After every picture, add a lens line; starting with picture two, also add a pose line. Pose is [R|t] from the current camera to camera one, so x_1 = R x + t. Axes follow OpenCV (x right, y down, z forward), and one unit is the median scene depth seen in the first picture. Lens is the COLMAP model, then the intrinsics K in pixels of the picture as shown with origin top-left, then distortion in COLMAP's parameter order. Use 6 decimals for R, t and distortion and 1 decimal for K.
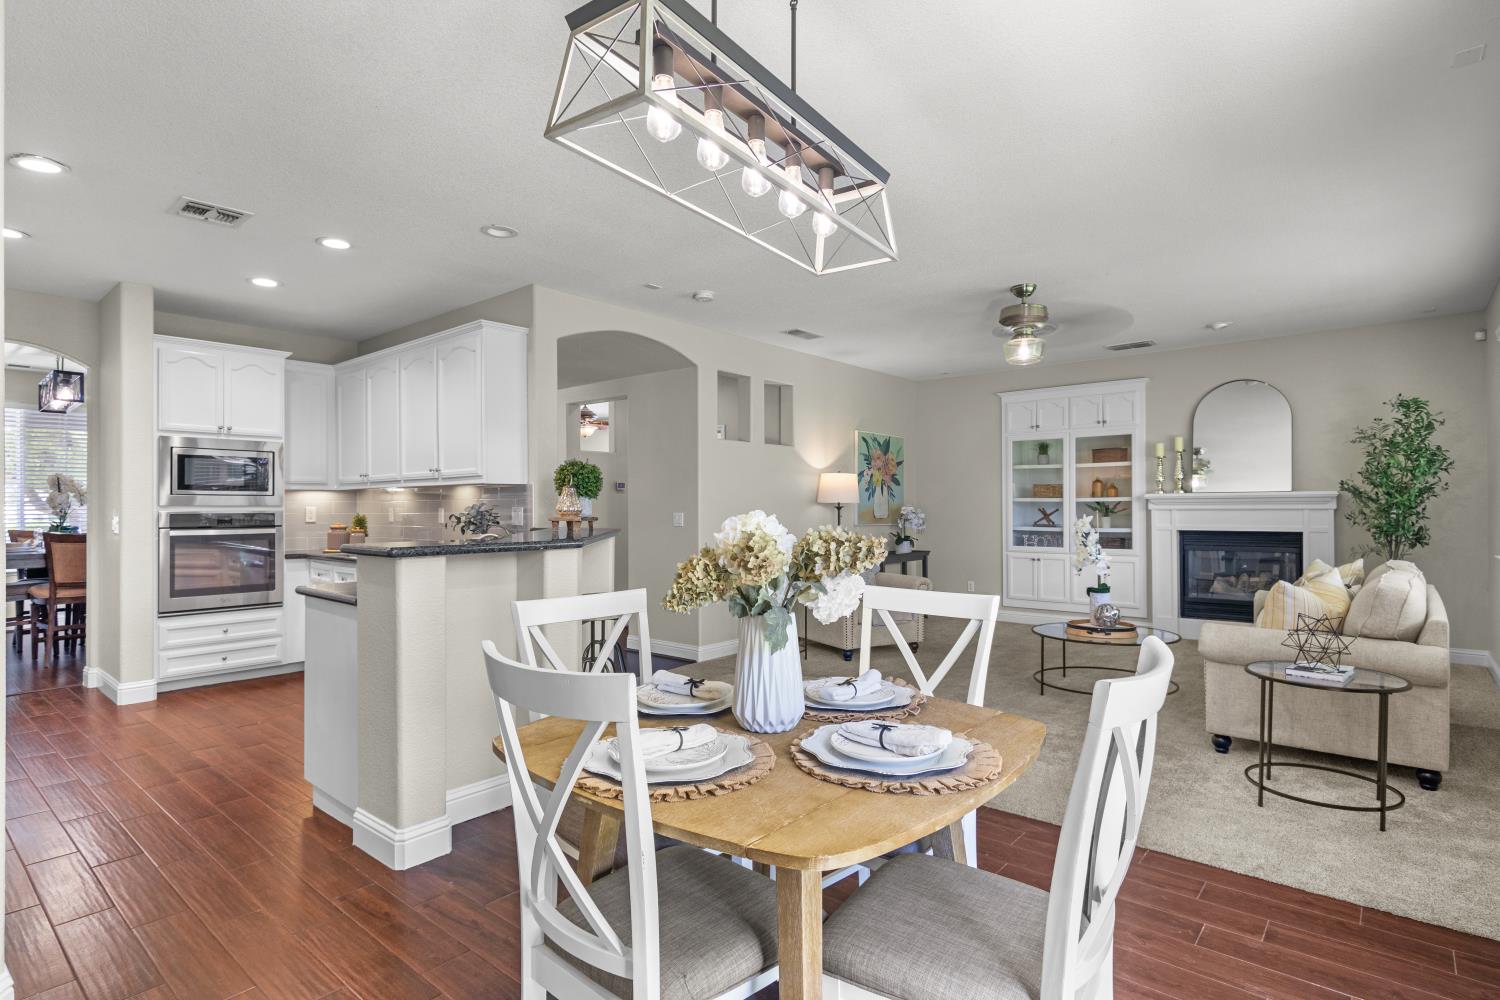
lens RADIAL K [[768.5, 0, 744.9], [0, 768.5, 503.0], [0, 0, 1]] dist [0.000902, -0.000971]
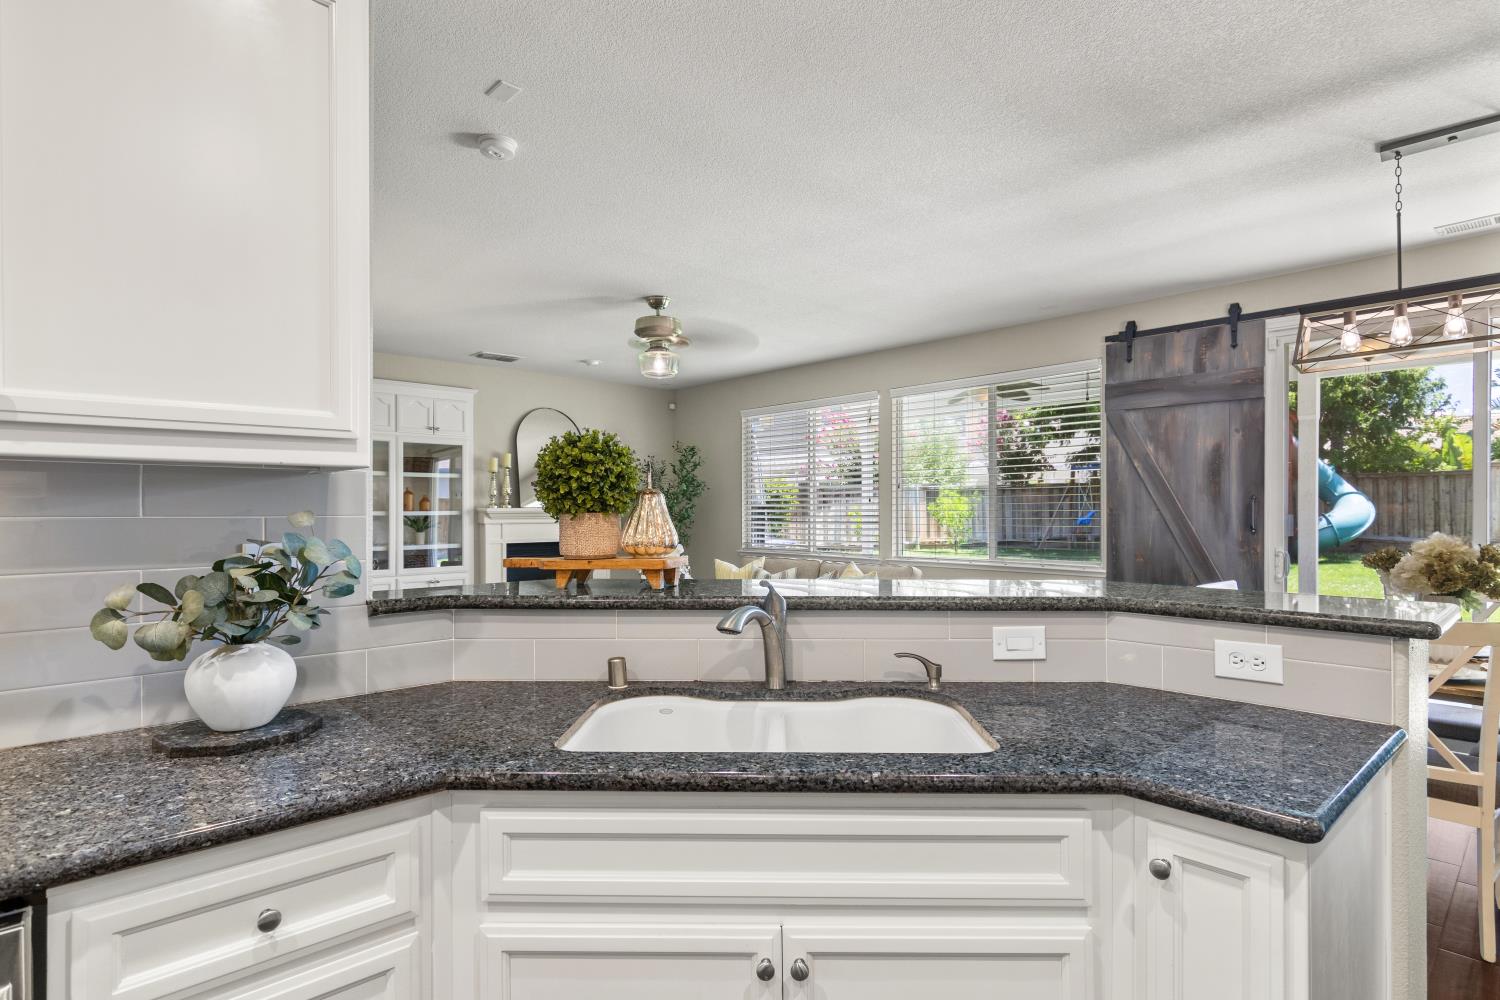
lens RADIAL K [[768.5, 0, 753.5], [0, 768.5, 500.2], [0, 0, 1]] dist [0.000902, -0.000971]
pose [[0.107242, 0.018246, 0.994065, -0.483964], [-0.004379, 0.999831, -0.017879, -0.006315], [-0.994223, -0.002436, 0.107304, 0.627237]]
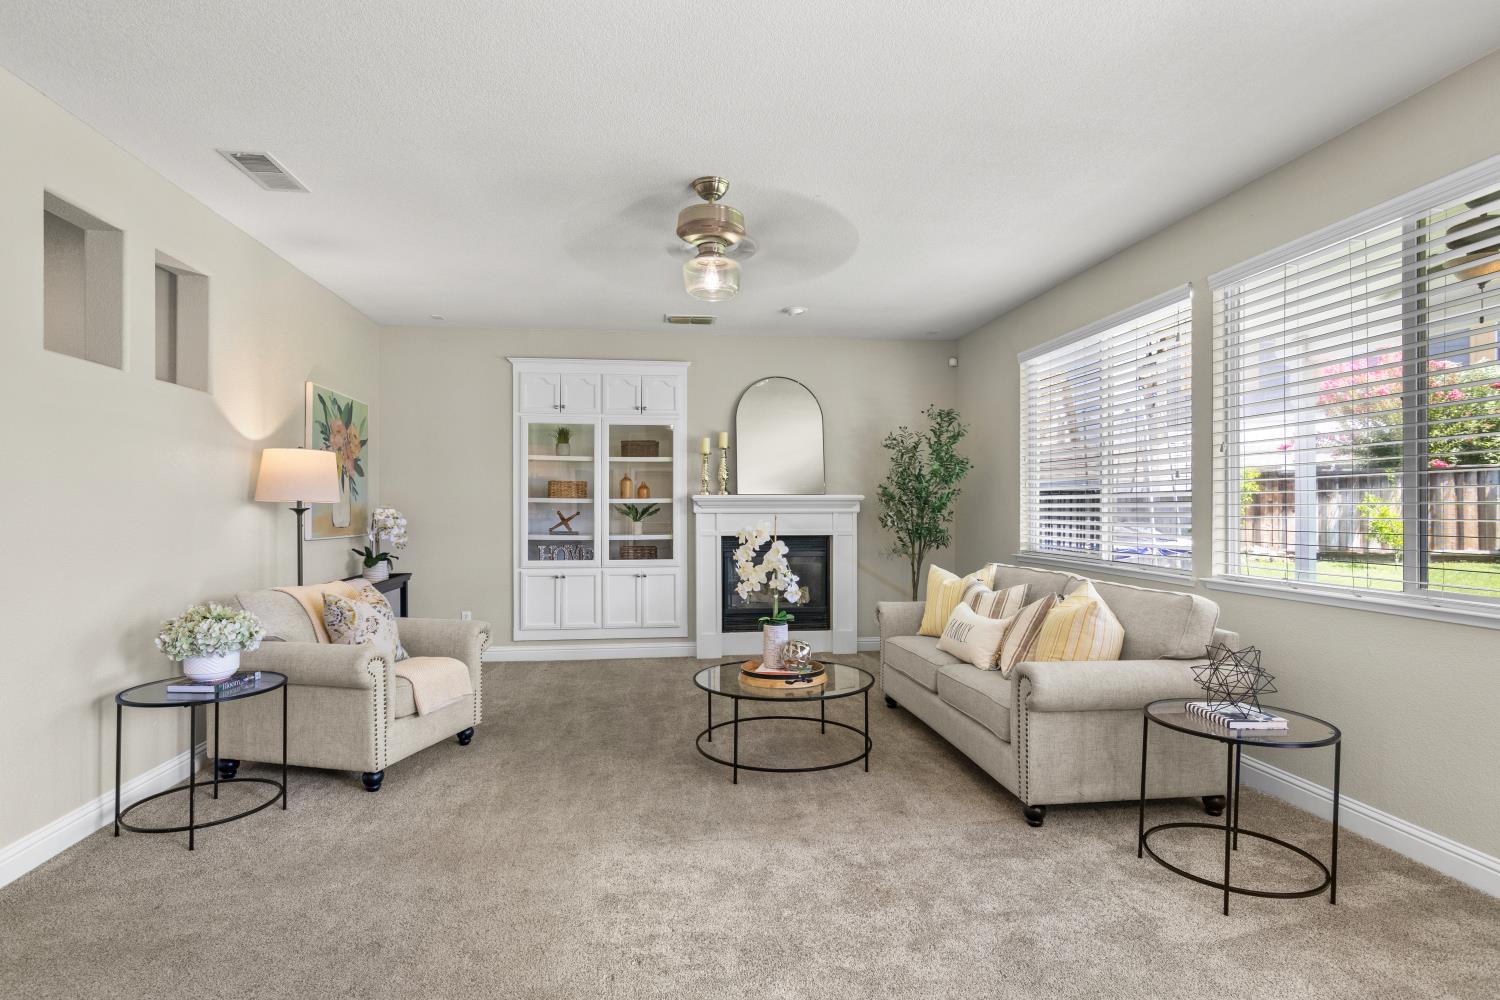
lens RADIAL K [[768.5, 0, 752.4], [0, 768.5, 504.6], [0, 0, 1]] dist [0.000902, -0.000971]
pose [[0.665820, 0.007564, 0.746074, -0.092702], [-0.006527, 0.999969, -0.004313, 0.002718], [-0.746084, -0.001998, 0.665849, 0.423061]]
